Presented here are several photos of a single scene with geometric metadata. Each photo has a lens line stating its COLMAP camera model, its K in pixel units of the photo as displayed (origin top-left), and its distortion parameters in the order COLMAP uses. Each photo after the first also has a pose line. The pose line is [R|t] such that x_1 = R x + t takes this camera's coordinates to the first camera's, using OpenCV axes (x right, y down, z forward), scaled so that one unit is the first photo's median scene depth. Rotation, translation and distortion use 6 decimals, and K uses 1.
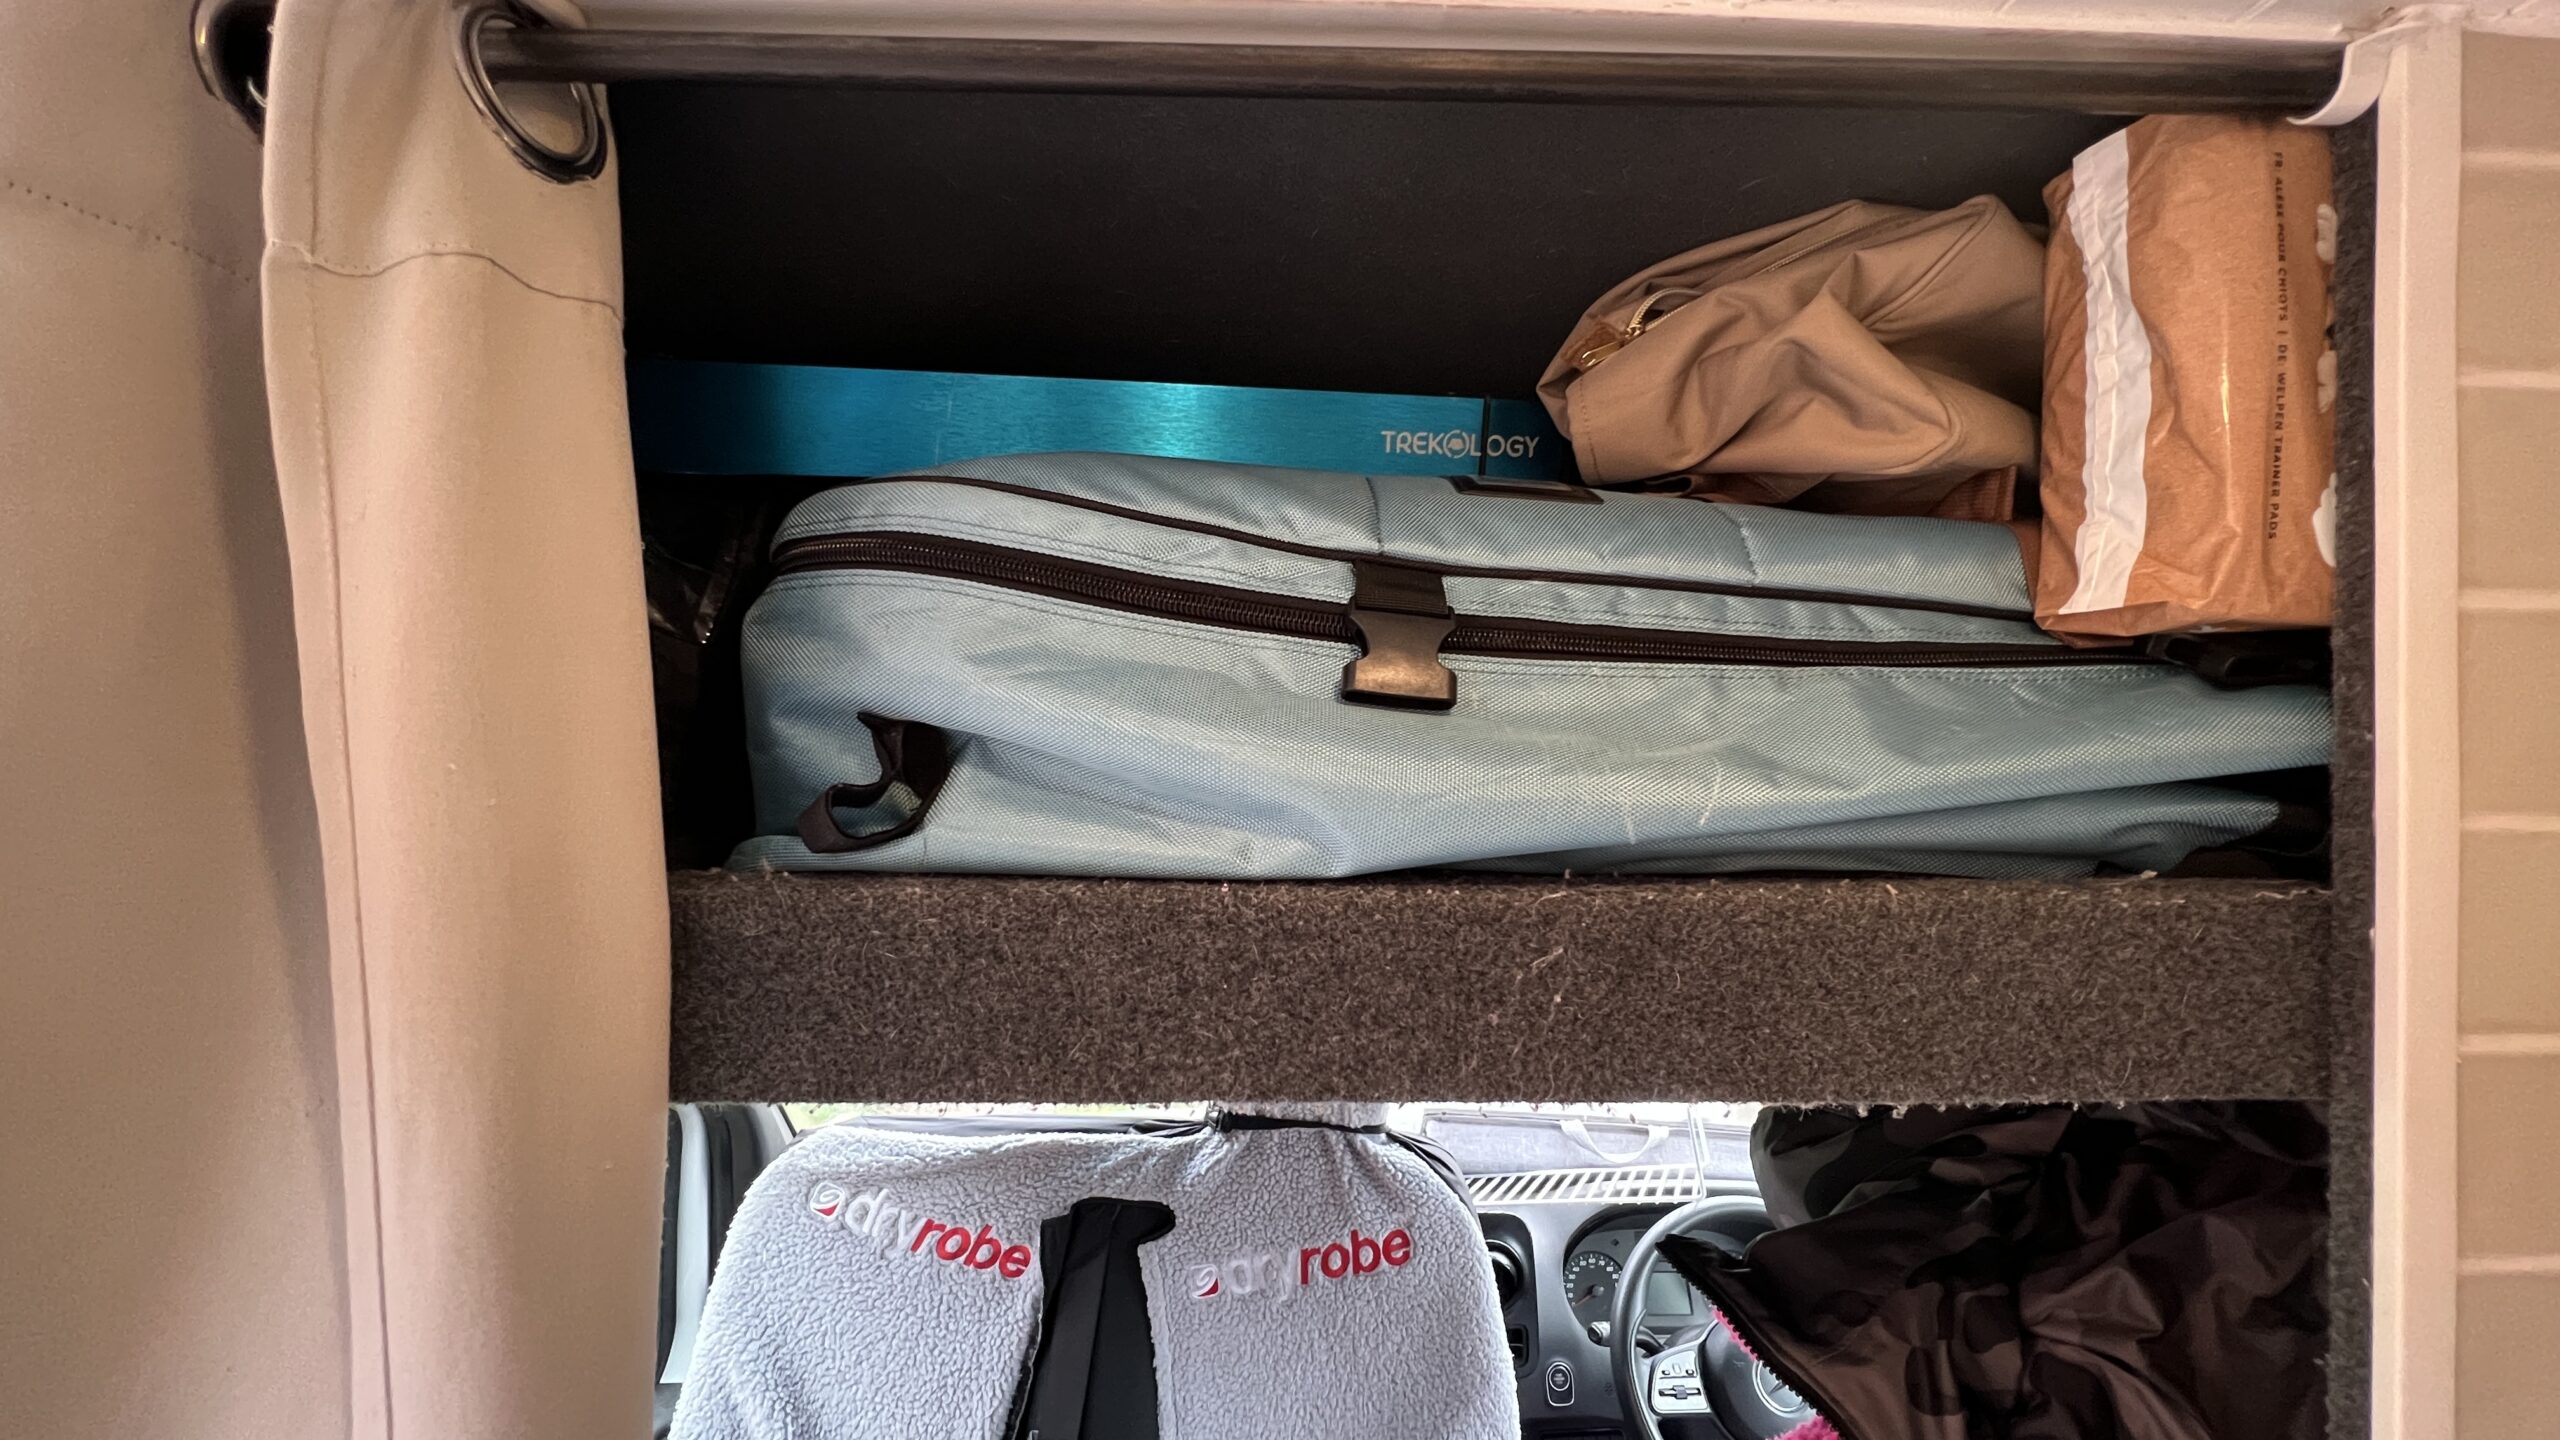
lens RADIAL K [[1030.3, 0, 1280.5], [0, 1030.3, 712.0], [0, 0, 1]] dist [-0.000146, -0.000586]
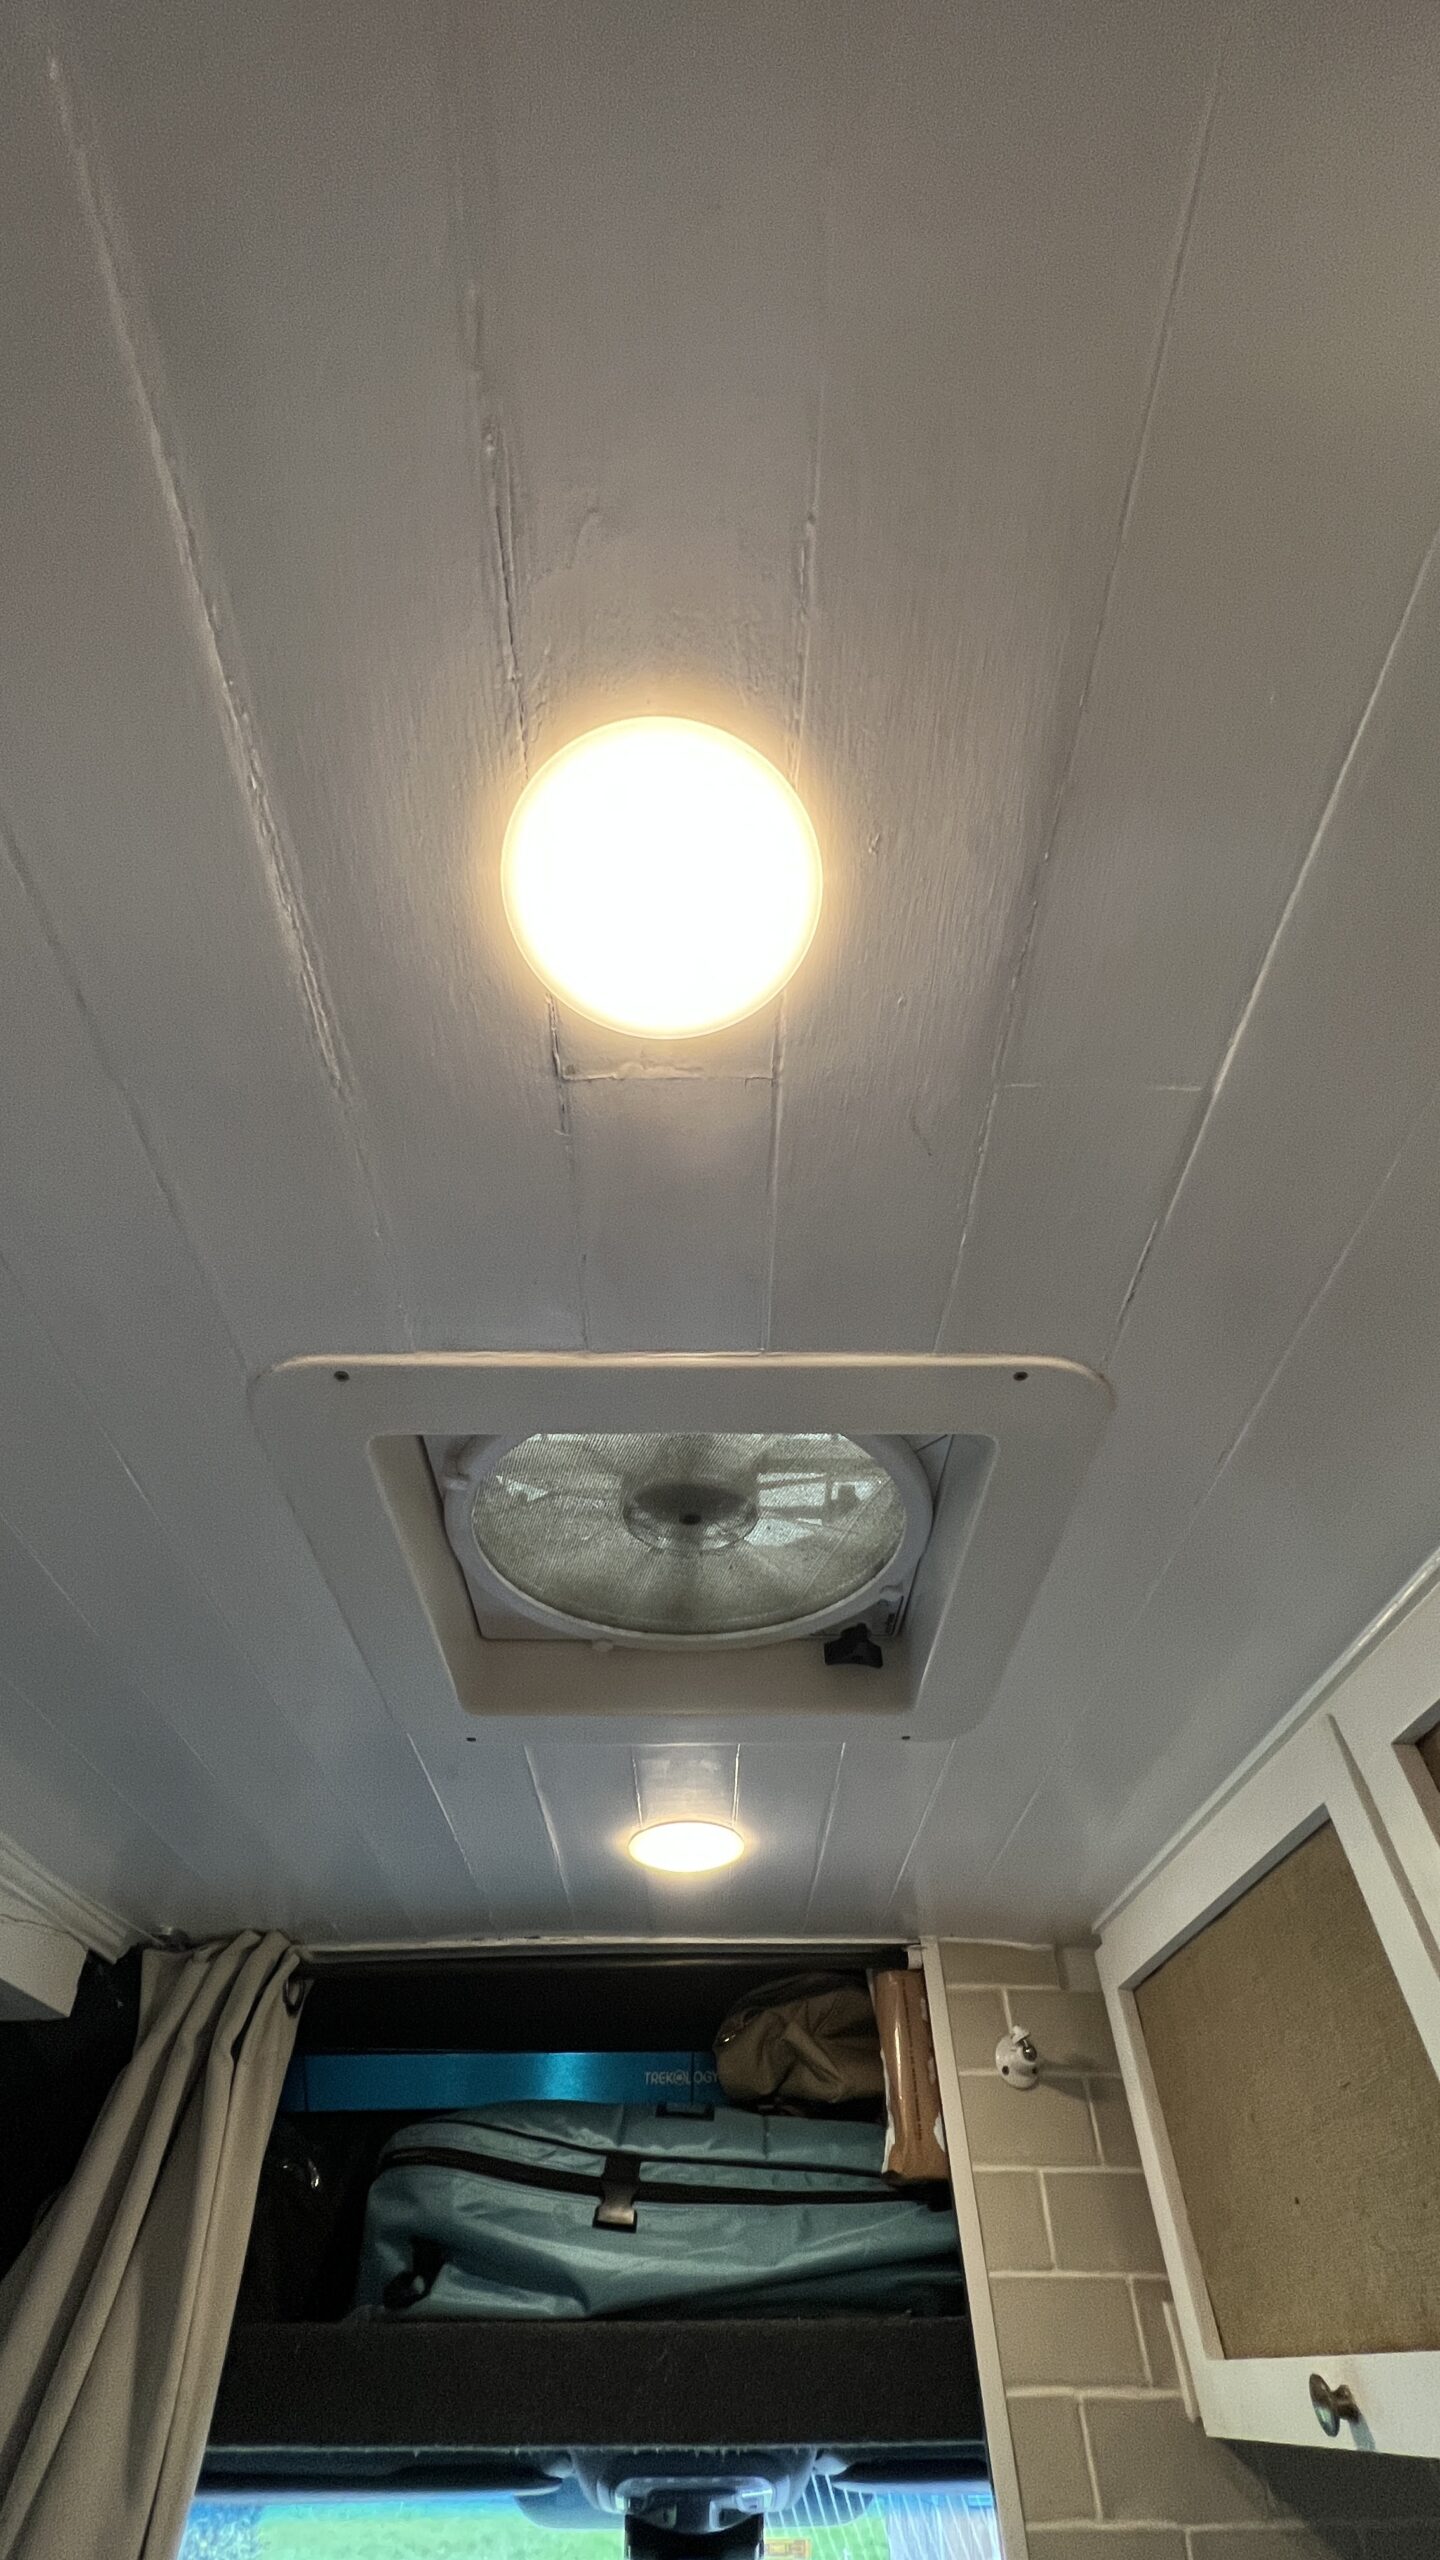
lens RADIAL K [[1030.3, 0, 720.0], [0, 1030.3, 1280.0], [0, 0, 1]] dist [-0.000146, -0.000586]
pose [[0.998547, -0.047111, -0.026168, 0.531002], [0.014212, 0.698588, -0.715383, 0.176425], [0.051983, 0.713972, 0.698242, -2.406930]]
